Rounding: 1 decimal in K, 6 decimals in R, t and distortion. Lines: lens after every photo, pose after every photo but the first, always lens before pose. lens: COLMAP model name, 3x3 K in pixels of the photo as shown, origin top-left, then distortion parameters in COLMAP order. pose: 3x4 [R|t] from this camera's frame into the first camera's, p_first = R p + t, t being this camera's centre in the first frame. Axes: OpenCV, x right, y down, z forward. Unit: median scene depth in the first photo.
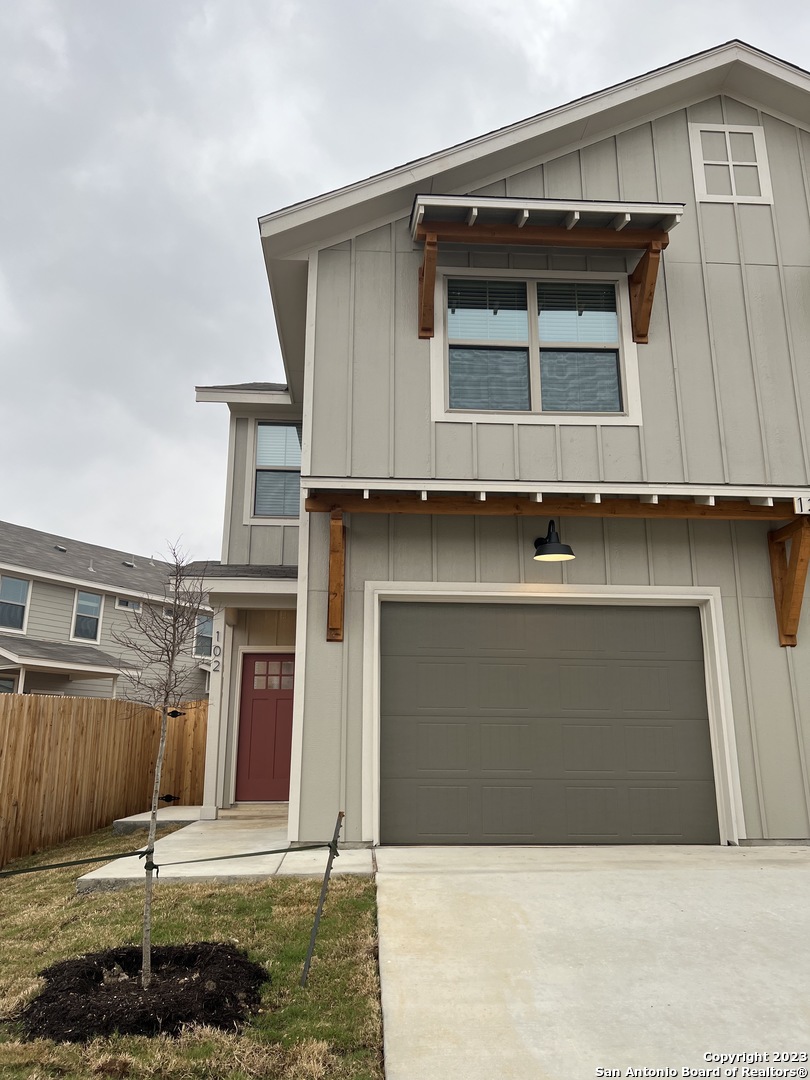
lens RADIAL K [[811.1, 0, 404.8], [0, 811.1, 544.9], [0, 0, 1]] dist [0.034144, -0.018926]
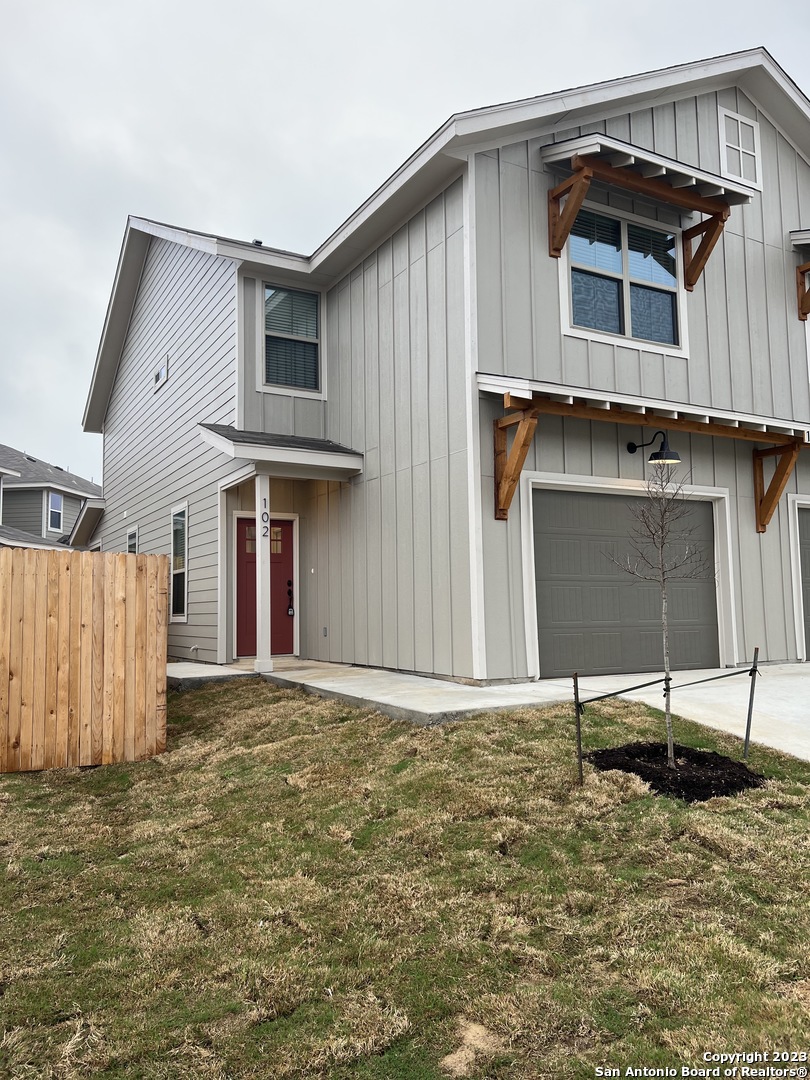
lens RADIAL K [[811.1, 0, 408.5], [0, 811.1, 540.4], [0, 0, 1]] dist [0.034144, -0.018926]
pose [[0.895902, 0.022263, 0.443694, -0.668204], [-0.094930, 0.985269, 0.142246, -0.005553], [-0.433991, -0.169558, 0.884818, 0.007082]]
